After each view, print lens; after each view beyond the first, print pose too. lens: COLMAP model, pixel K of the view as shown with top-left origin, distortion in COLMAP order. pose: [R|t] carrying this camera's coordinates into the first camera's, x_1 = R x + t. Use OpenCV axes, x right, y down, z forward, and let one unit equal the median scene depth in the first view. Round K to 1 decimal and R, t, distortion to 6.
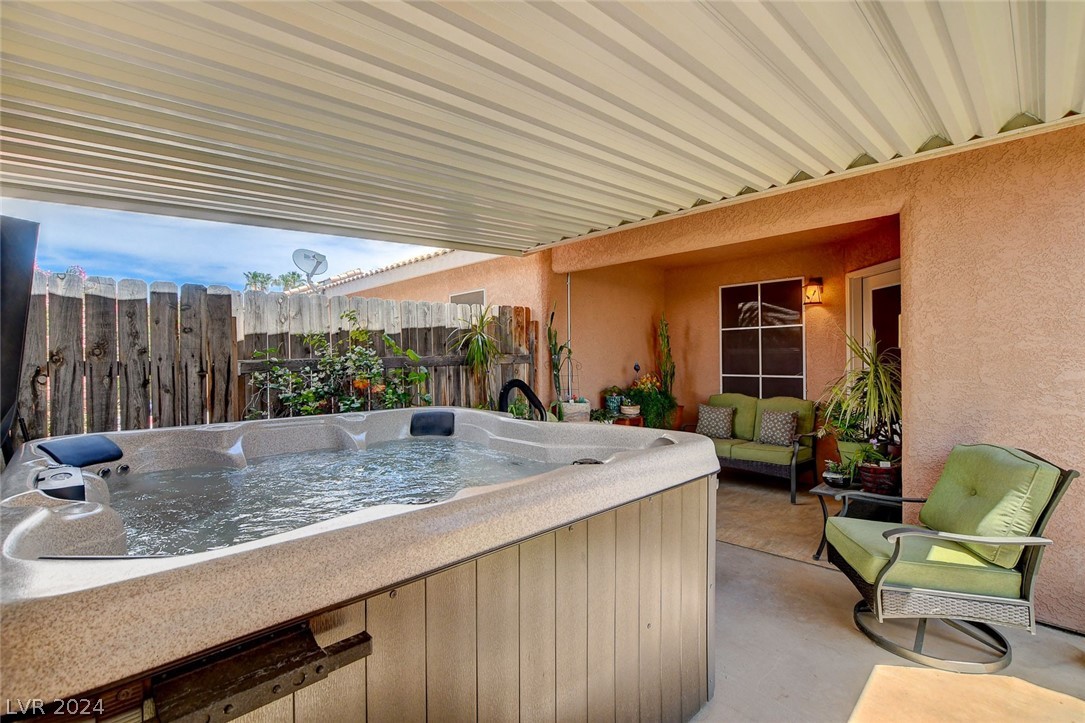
lens RADIAL K [[499.7, 0, 542.5], [0, 499.7, 361.5], [0, 0, 1]] dist [-0.001441, 0.000192]
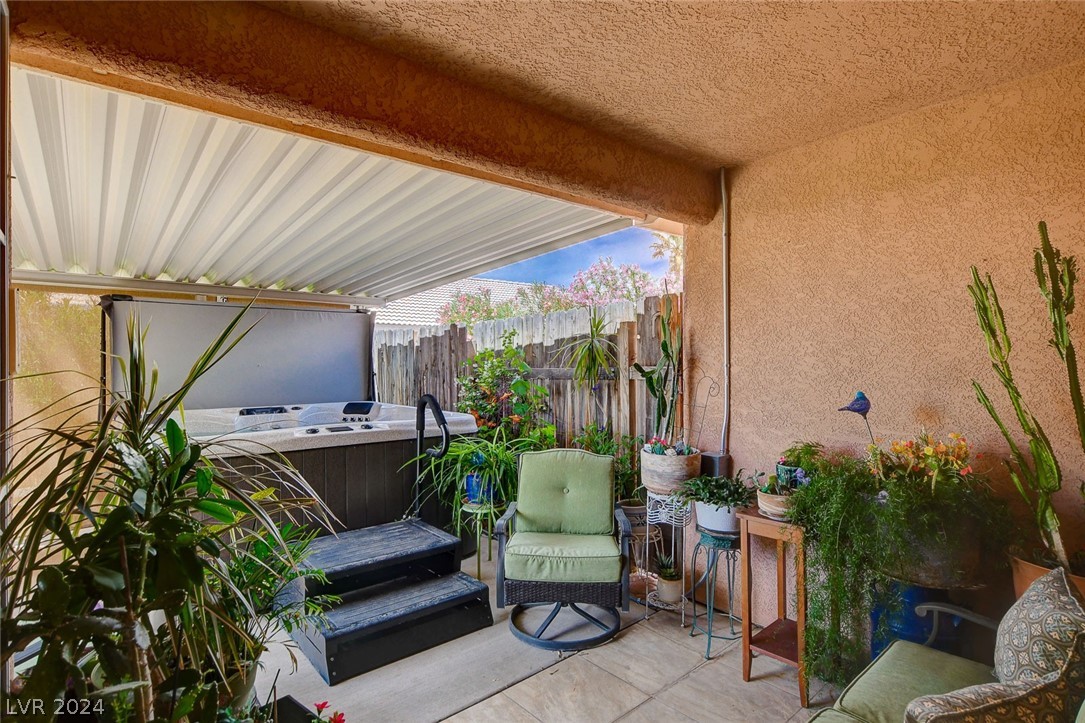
lens RADIAL K [[560.1, 0, 538.4], [0, 560.1, 364.0], [0, 0, 1]] dist [-0.002581, 0.000108]
pose [[-0.075531, 0.008897, -0.997104, 1.024687], [-0.003650, 0.999951, 0.009199, -0.034316], [0.997137, 0.004335, -0.075495, 1.281112]]
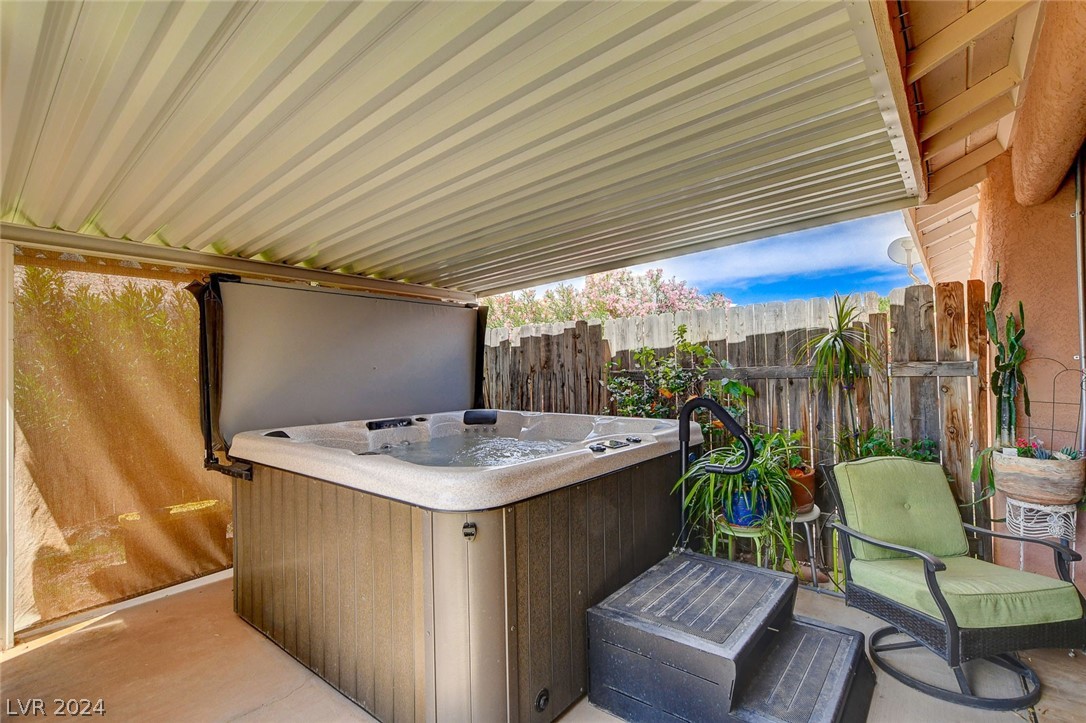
lens RADIAL K [[511.8, 0, 544.3], [0, 511.8, 366.2], [0, 0, 1]] dist [-0.016953, 0.000073]
pose [[0.117442, -0.001342, -0.993079, 0.733451], [0.005235, 0.999986, -0.000733, -0.014963], [0.993066, -0.005113, 0.117448, 0.637211]]
